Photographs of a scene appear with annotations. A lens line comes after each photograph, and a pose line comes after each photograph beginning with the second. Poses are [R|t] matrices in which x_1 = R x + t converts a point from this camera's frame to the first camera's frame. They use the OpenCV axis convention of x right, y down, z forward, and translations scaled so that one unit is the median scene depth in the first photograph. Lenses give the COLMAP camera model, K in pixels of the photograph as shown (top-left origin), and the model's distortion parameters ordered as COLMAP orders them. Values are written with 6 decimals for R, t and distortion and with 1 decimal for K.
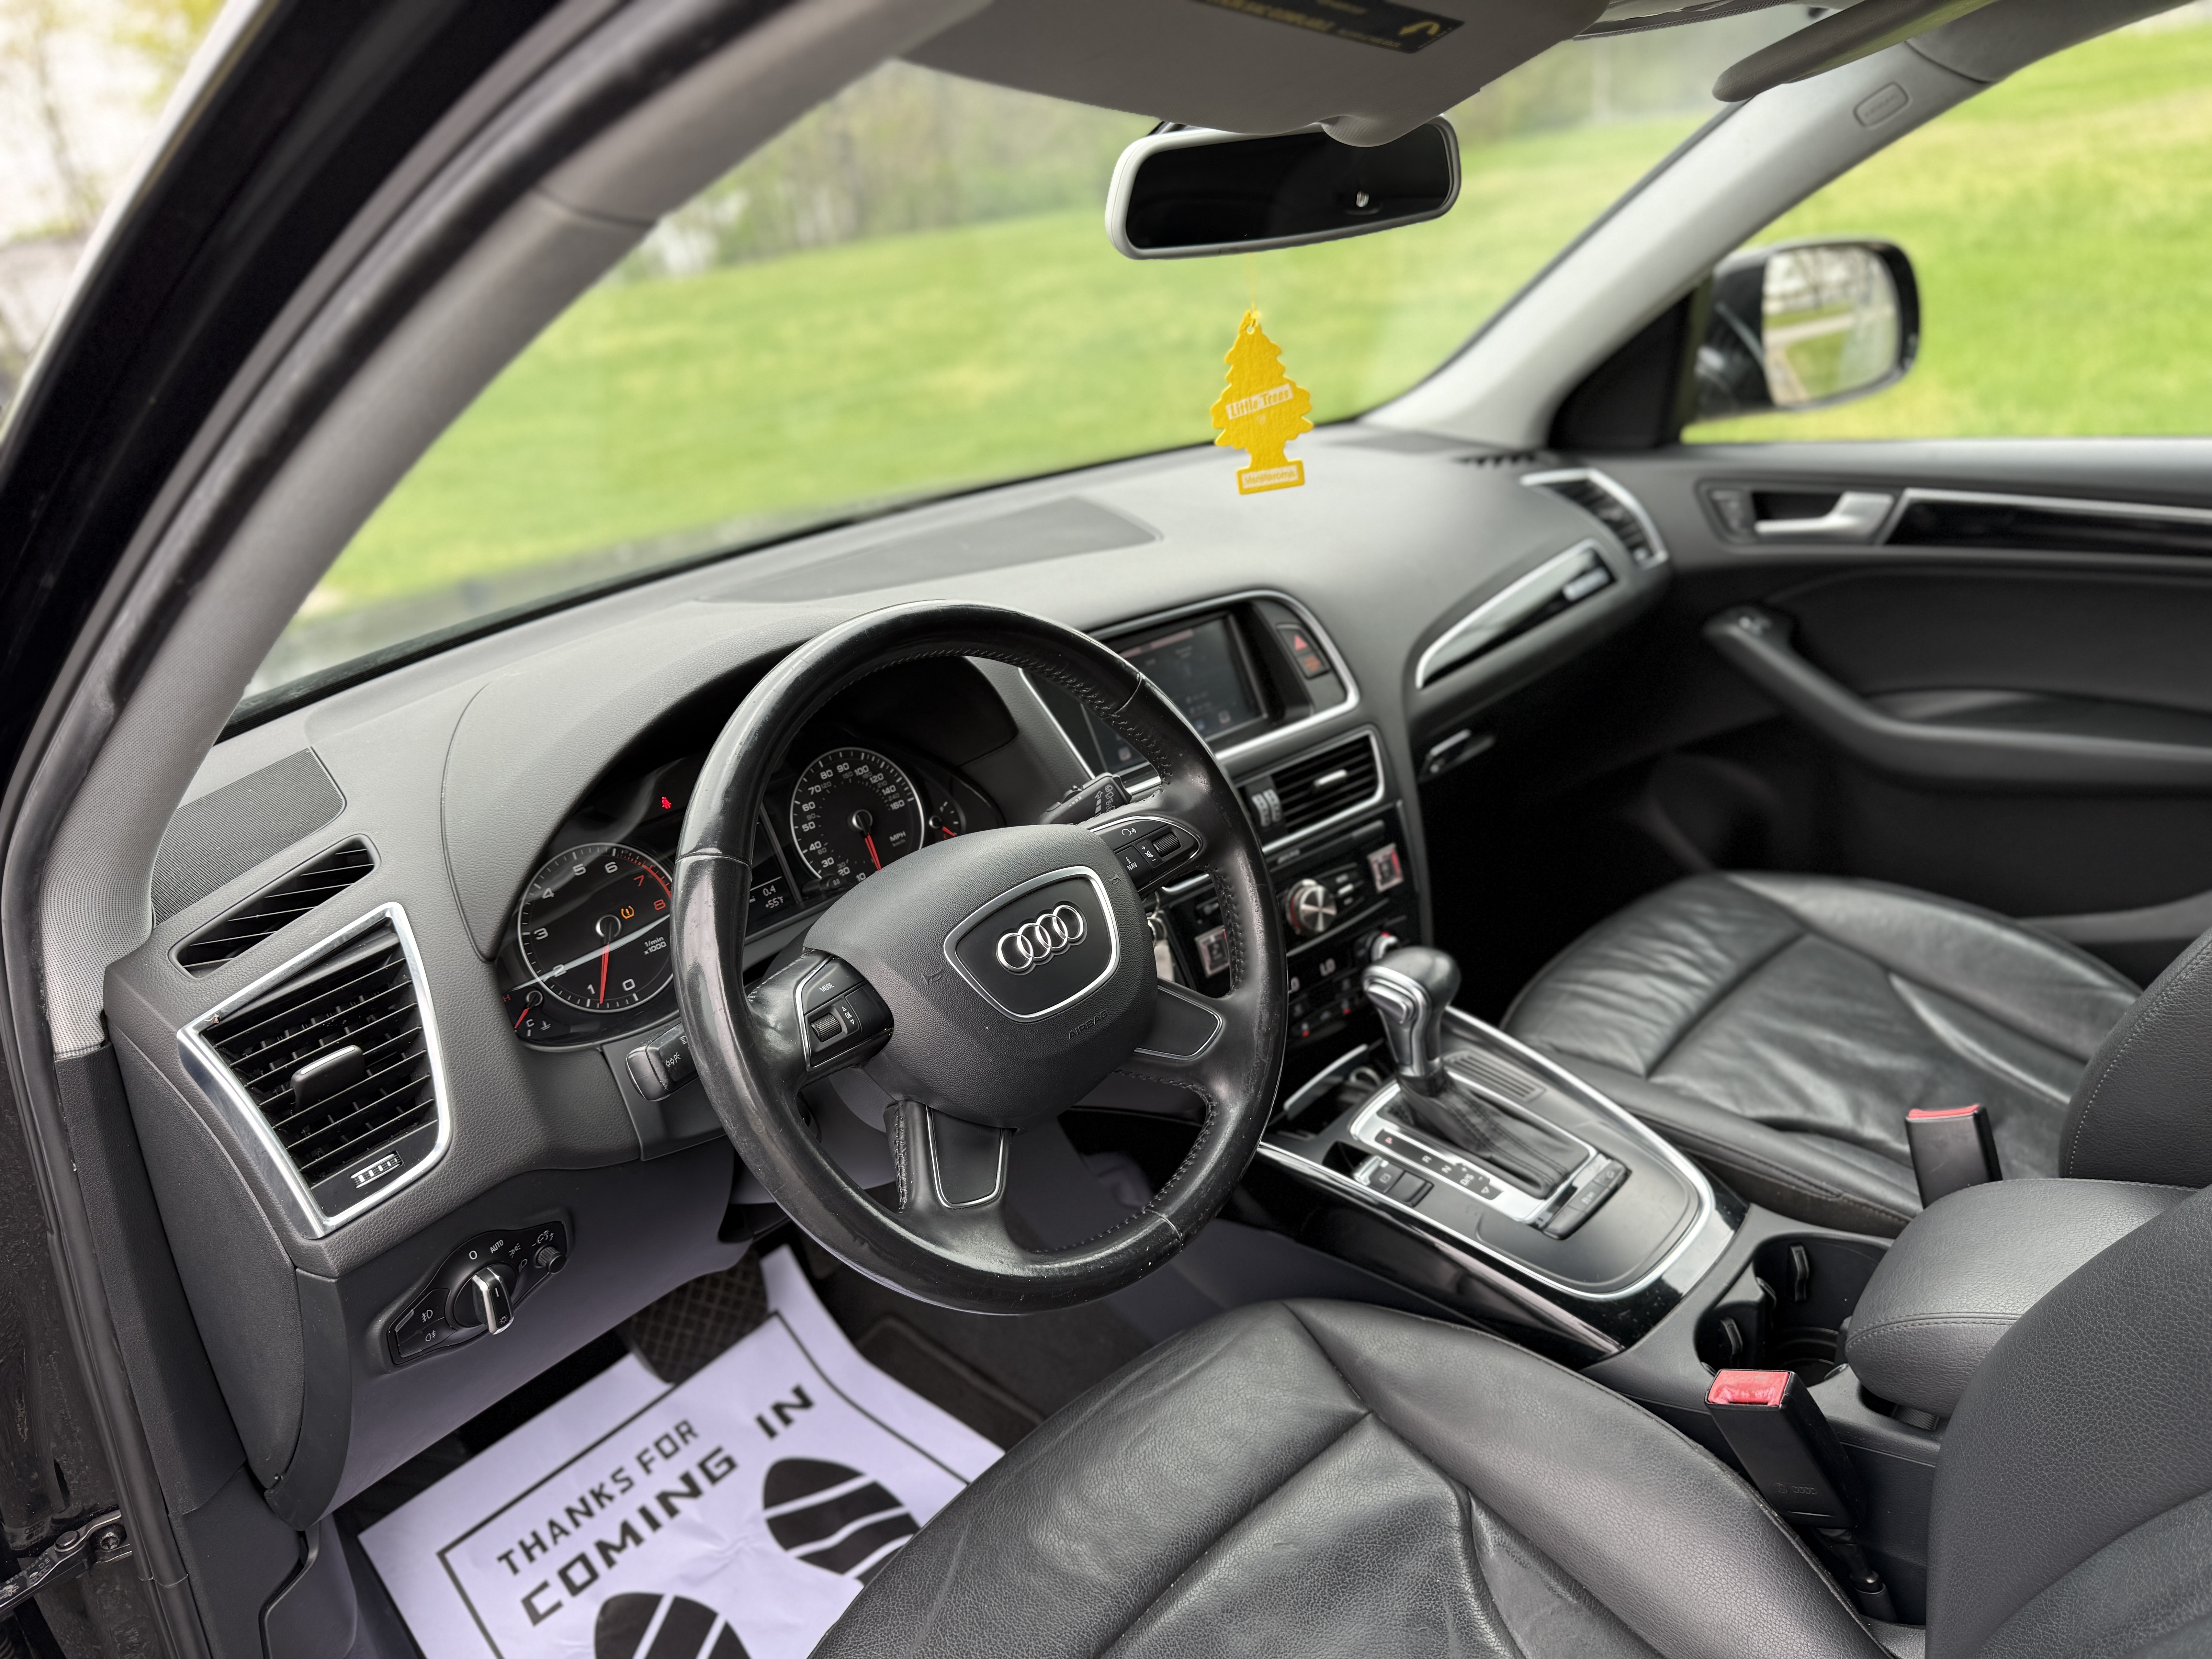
lens RADIAL K [[1559.0, 0, 1097.1], [0, 1559.0, 830.0], [0, 0, 1]] dist [0.015574, -0.025106]
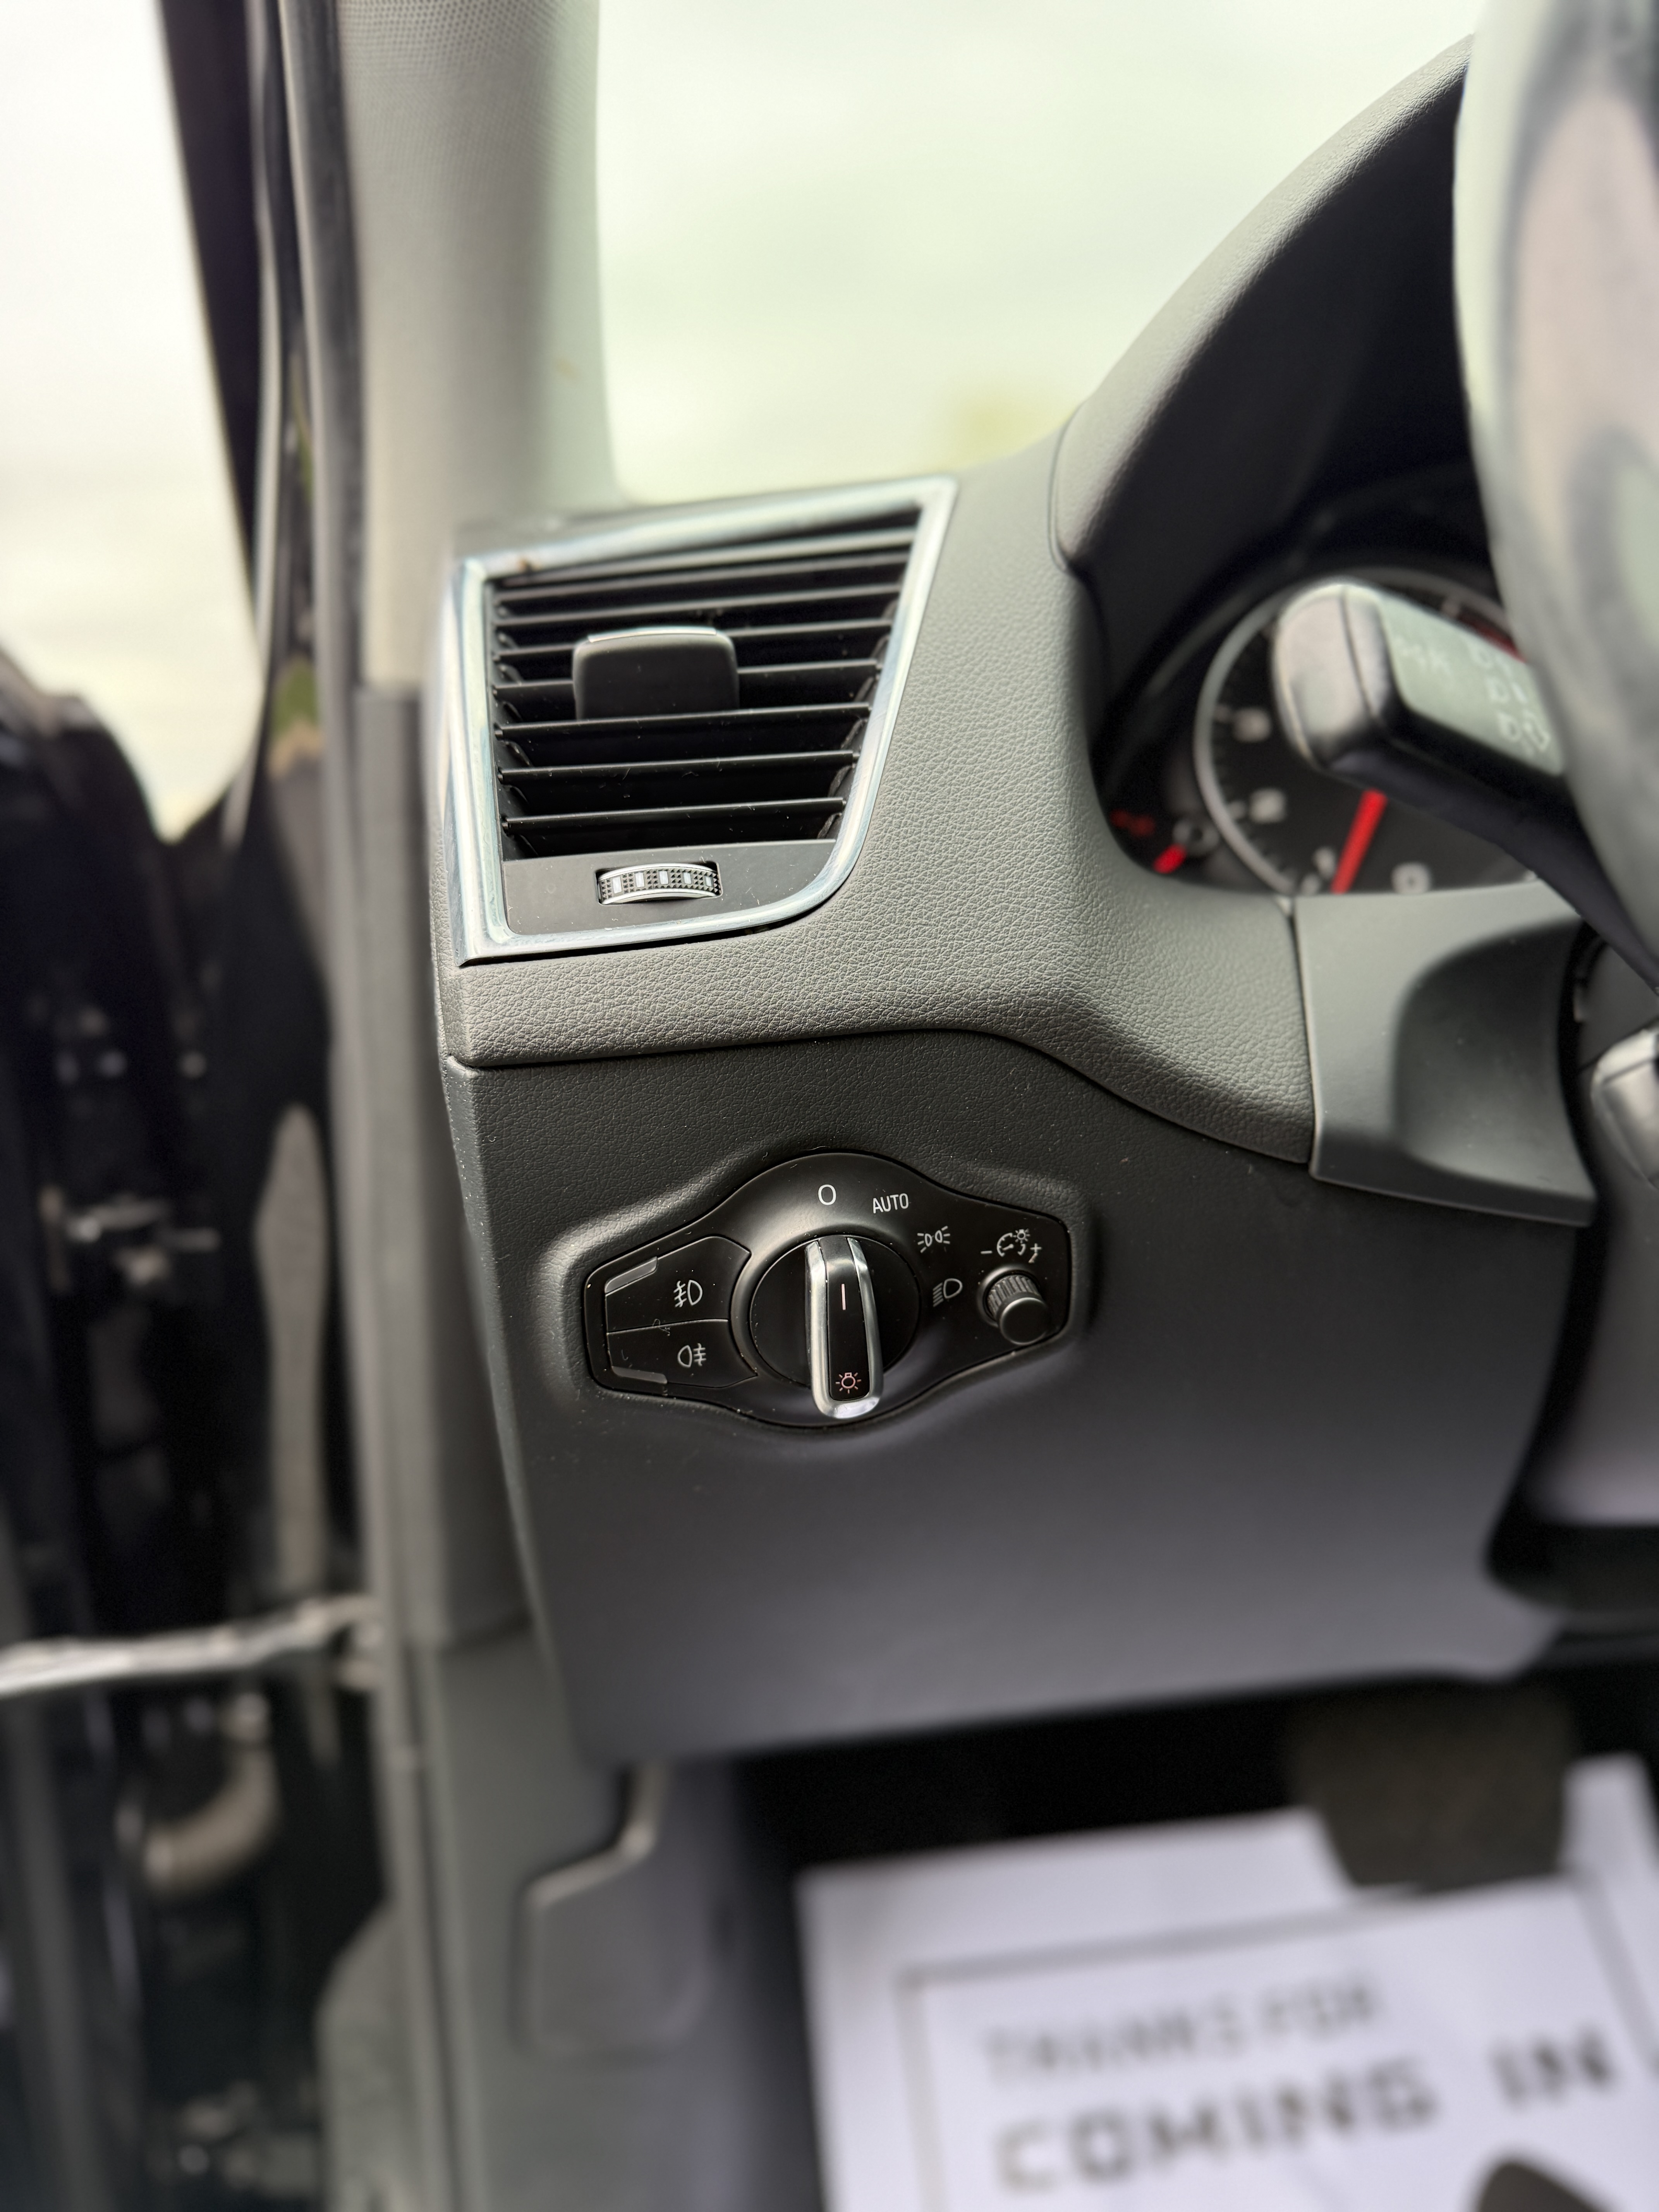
lens RADIAL K [[1559.0, 0, 823.6], [0, 1559.0, 1091.5], [0, 0, 1]] dist [0.015574, -0.025106]
pose [[0.725067, 0.152343, -0.671617, -0.092852], [-0.256313, 0.964861, -0.057852, 0.182148], [0.639204, 0.214091, 0.738636, 0.472958]]
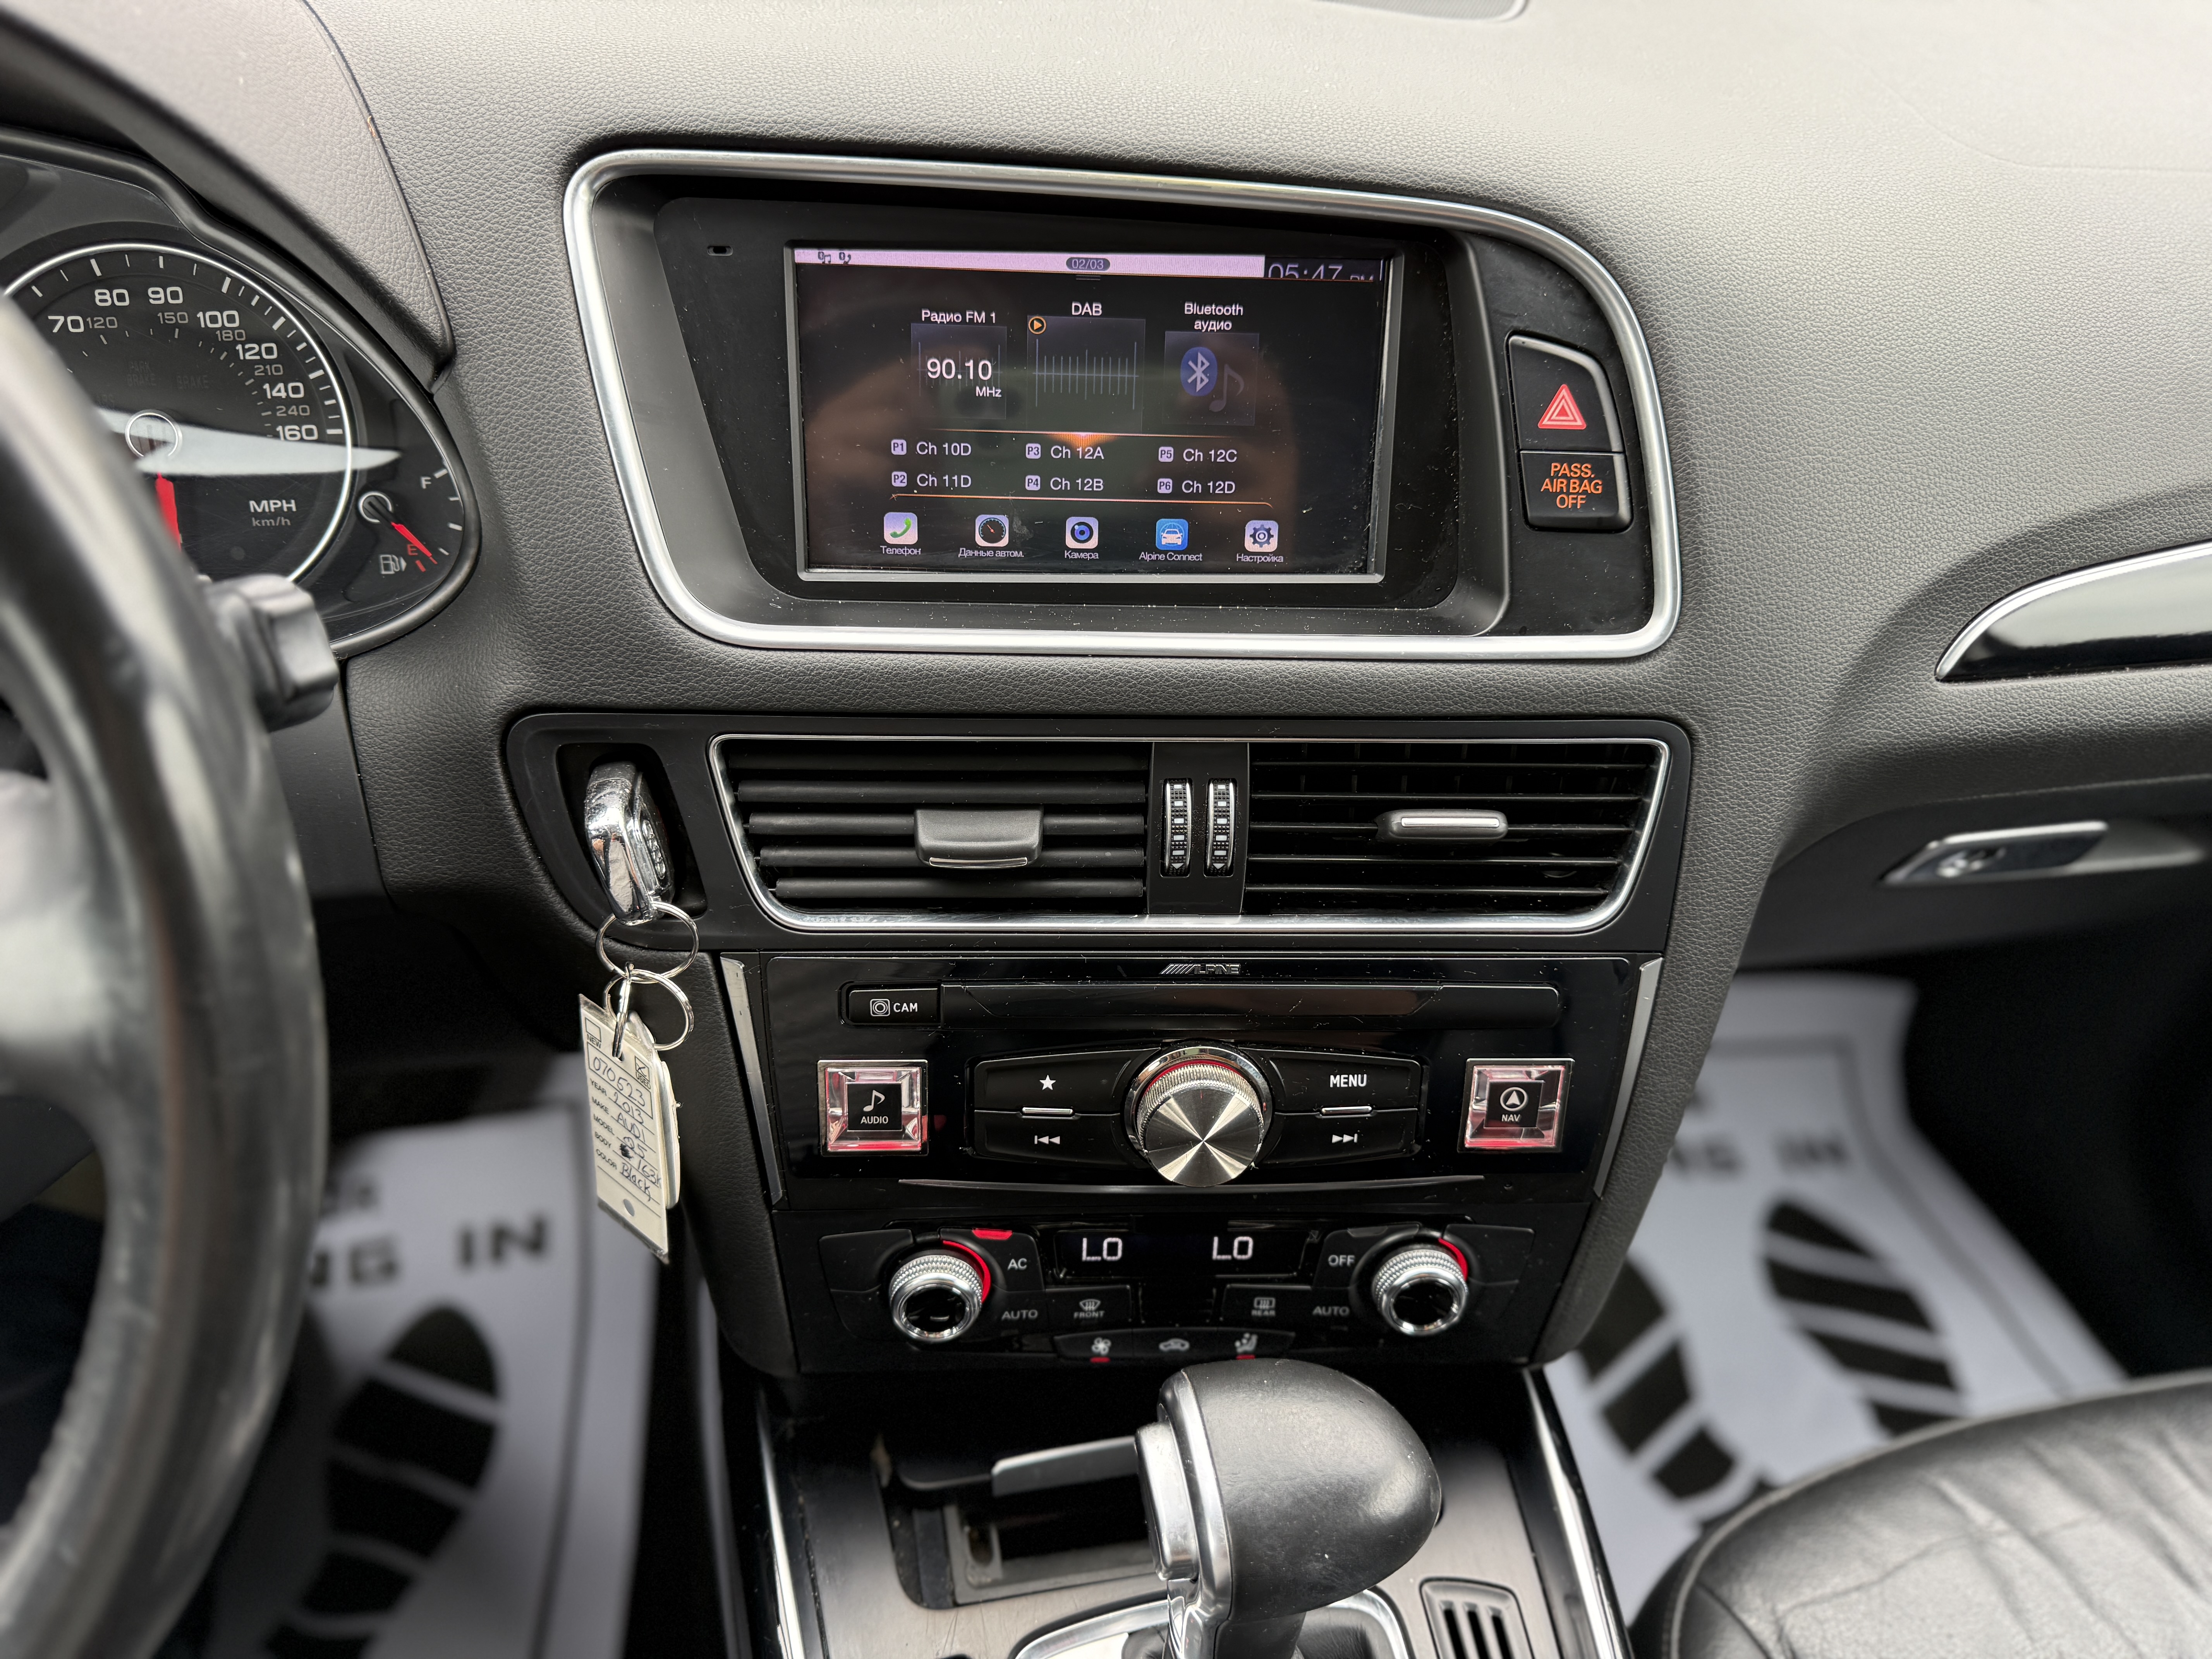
lens RADIAL K [[1559.0, 0, 1095.4], [0, 1559.0, 832.8], [0, 0, 1]] dist [0.015574, -0.025106]
pose [[0.794680, 0.458886, -0.397376, 0.234703], [-0.335538, 0.877590, 0.342418, -0.126478], [0.505864, -0.138778, 0.851377, 0.691798]]
